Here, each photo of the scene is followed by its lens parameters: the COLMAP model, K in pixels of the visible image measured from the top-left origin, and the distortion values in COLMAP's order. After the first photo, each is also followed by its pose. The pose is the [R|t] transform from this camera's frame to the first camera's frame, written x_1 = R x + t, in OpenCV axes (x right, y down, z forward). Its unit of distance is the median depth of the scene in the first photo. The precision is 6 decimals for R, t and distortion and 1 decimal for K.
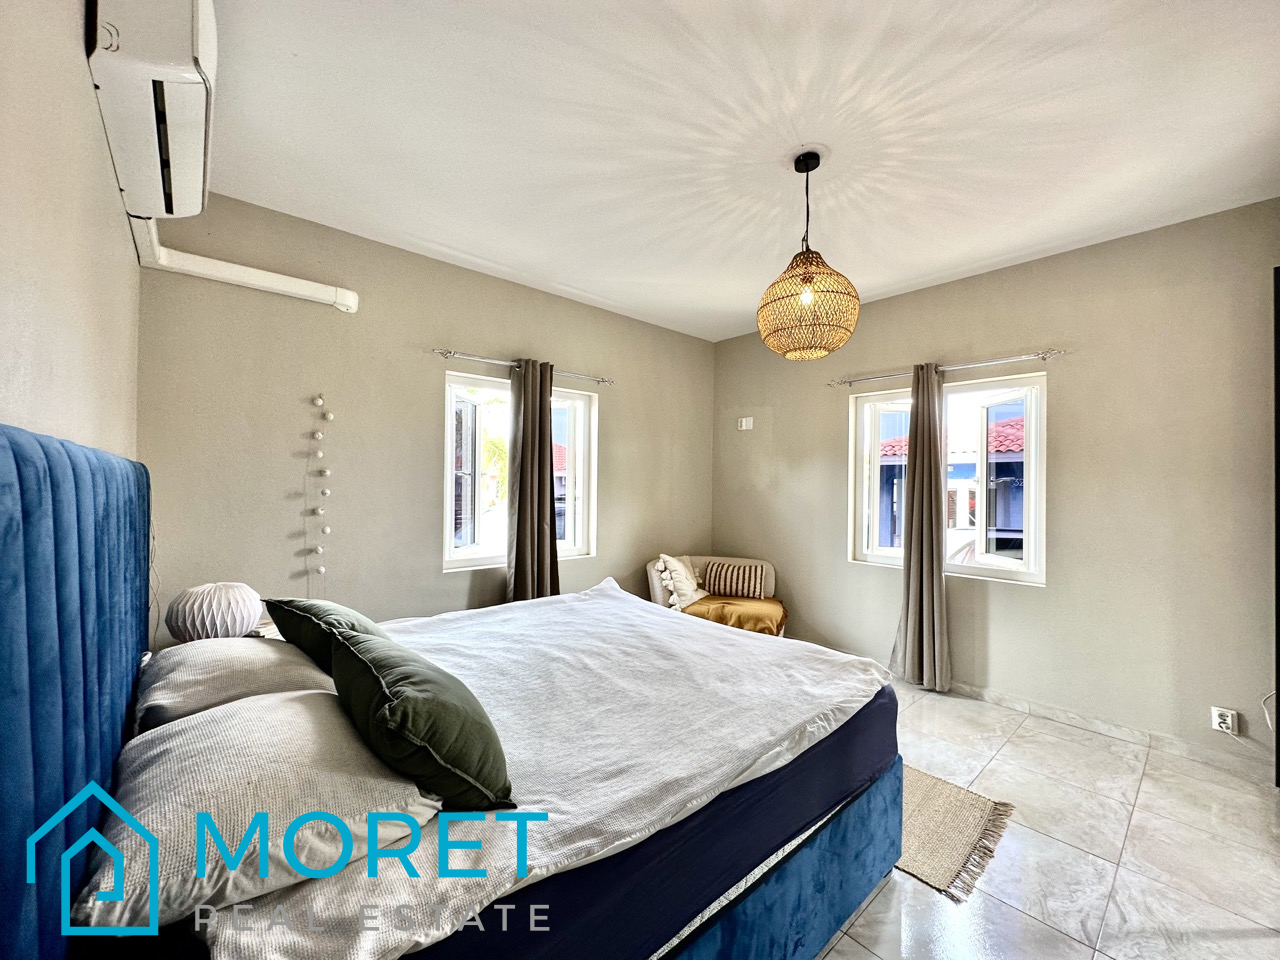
lens RADIAL K [[508.9, 0, 640.0], [0, 508.9, 480.0], [0, 0, 1]] dist [-0.002451, 0.000239]
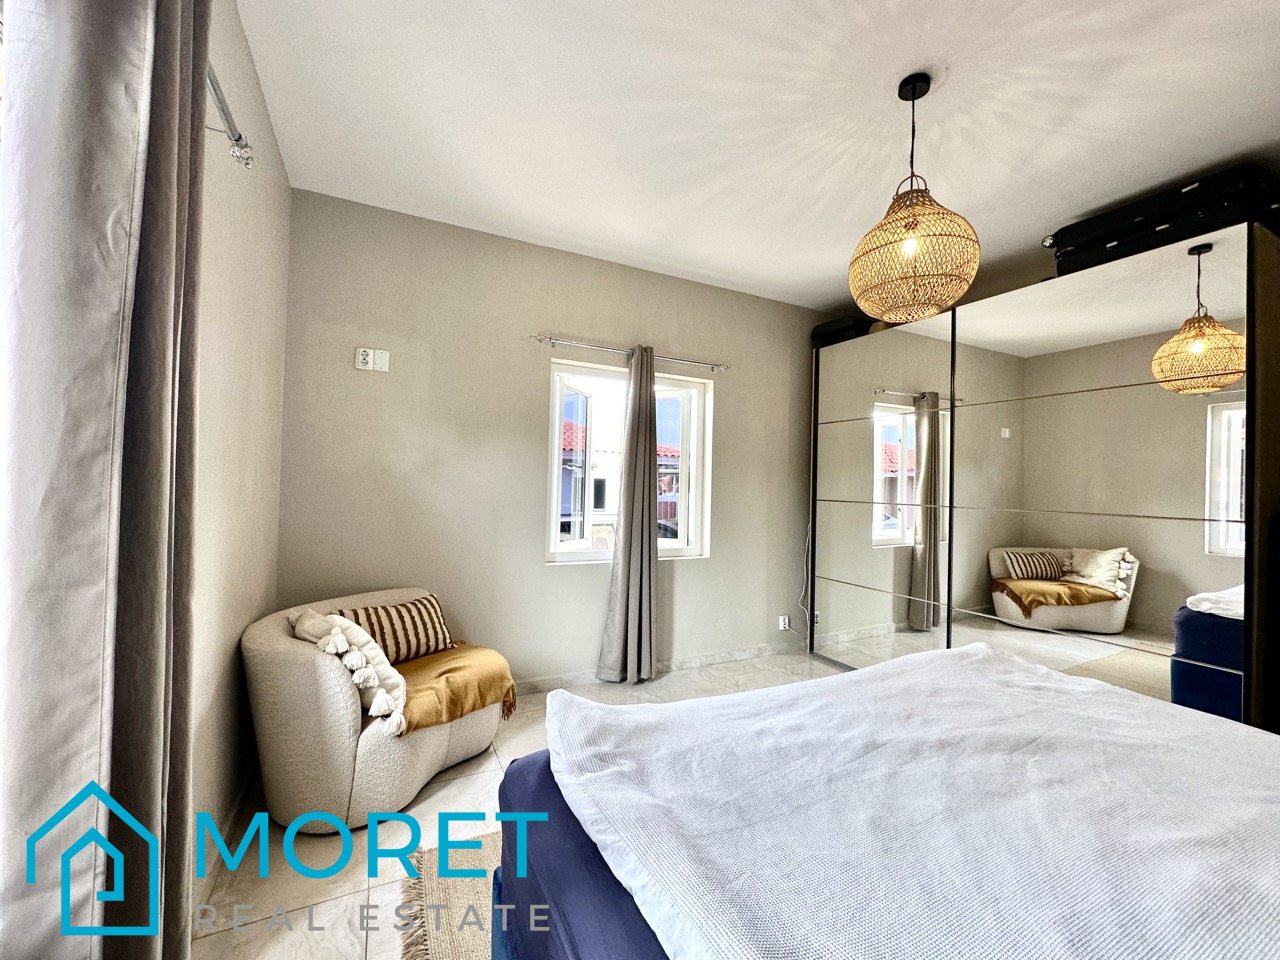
lens RADIAL K [[508.9, 0, 640.0], [0, 508.9, 480.0], [0, 0, 1]] dist [-0.002451, 0.000239]
pose [[0.257198, 0.005582, 0.966343, -0.513578], [-0.025912, 0.999664, 0.001122, 0.033756], [-0.966011, -0.025329, 0.257256, 1.031278]]
